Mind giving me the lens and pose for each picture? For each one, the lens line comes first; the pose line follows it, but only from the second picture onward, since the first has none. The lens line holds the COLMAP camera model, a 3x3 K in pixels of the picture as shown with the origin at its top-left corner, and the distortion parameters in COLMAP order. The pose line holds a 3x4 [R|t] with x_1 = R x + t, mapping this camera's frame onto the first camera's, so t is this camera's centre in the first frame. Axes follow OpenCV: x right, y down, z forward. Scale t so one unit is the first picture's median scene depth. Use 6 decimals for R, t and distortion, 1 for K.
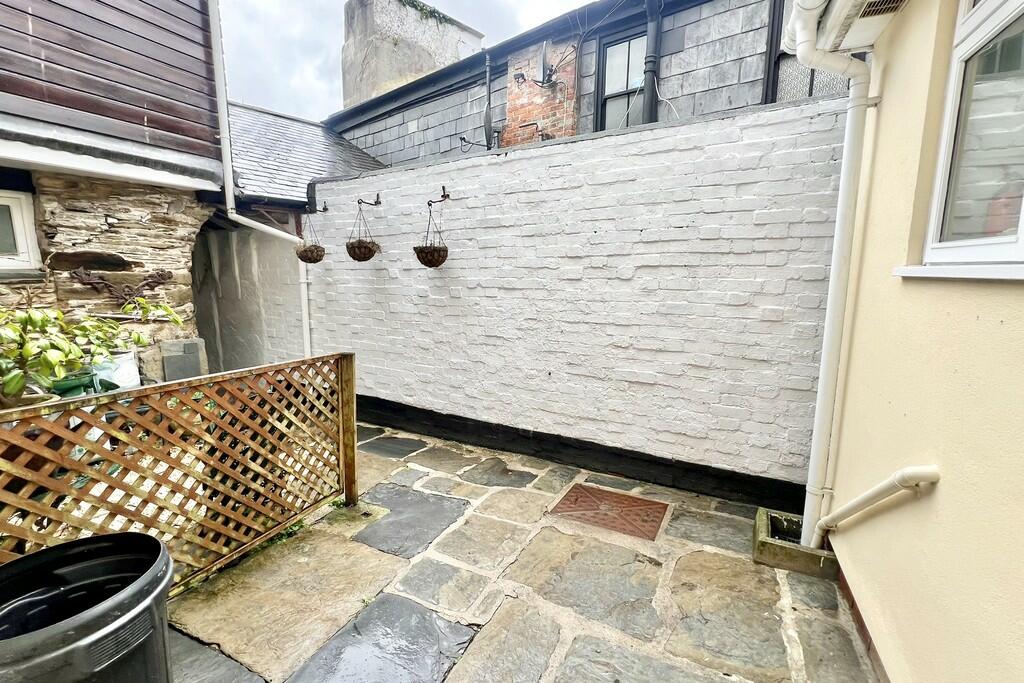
lens RADIAL K [[444.9, 0, 510.1], [0, 444.9, 339.3], [0, 0, 1]] dist [-0.001039, 0.000016]
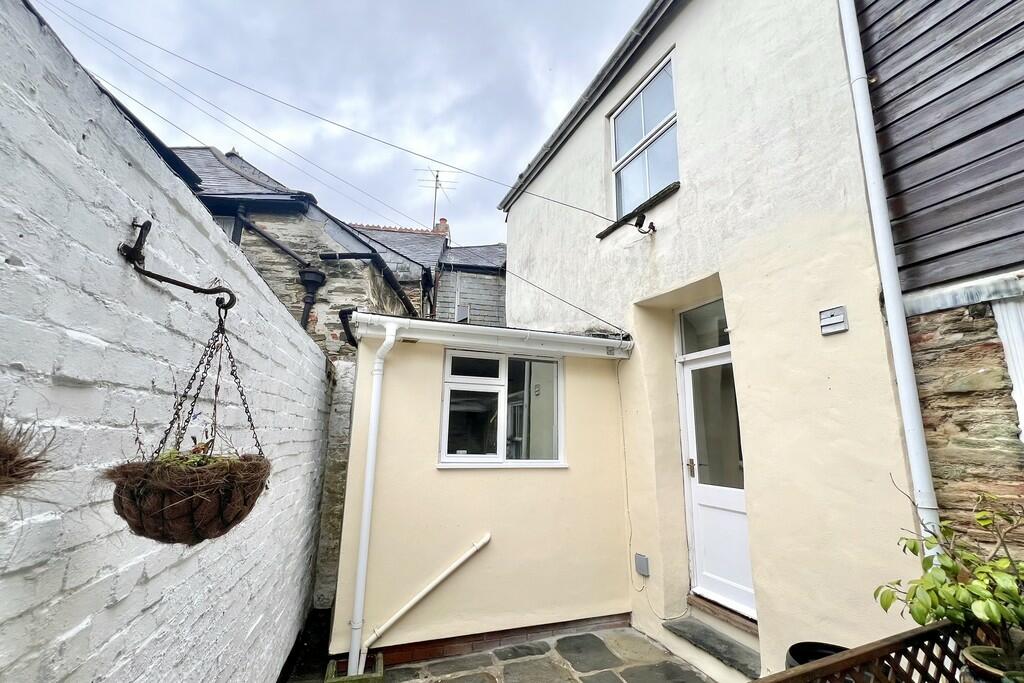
lens RADIAL K [[444.9, 0, 510.1], [0, 444.9, 339.3], [0, 0, 1]] dist [-0.001039, 0.000016]
pose [[-0.699822, 0.141260, 0.700211, -0.814061], [0.094907, 0.989948, -0.104857, -0.386793], [-0.707985, -0.006926, -0.706194, 1.734396]]
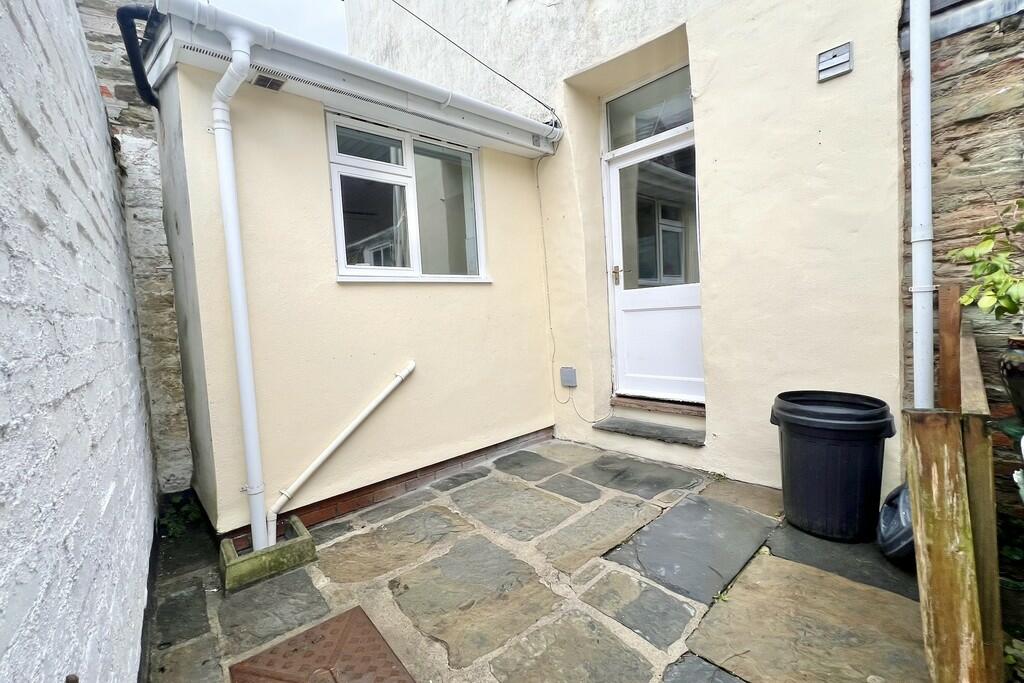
lens RADIAL K [[444.9, 0, 510.1], [0, 444.9, 339.3], [0, 0, 1]] dist [-0.001039, 0.000016]
pose [[-0.917791, 0.030547, 0.395886, -0.273653], [0.119415, 0.972112, 0.201835, -0.138692], [-0.378680, 0.232517, -0.895844, 1.682277]]
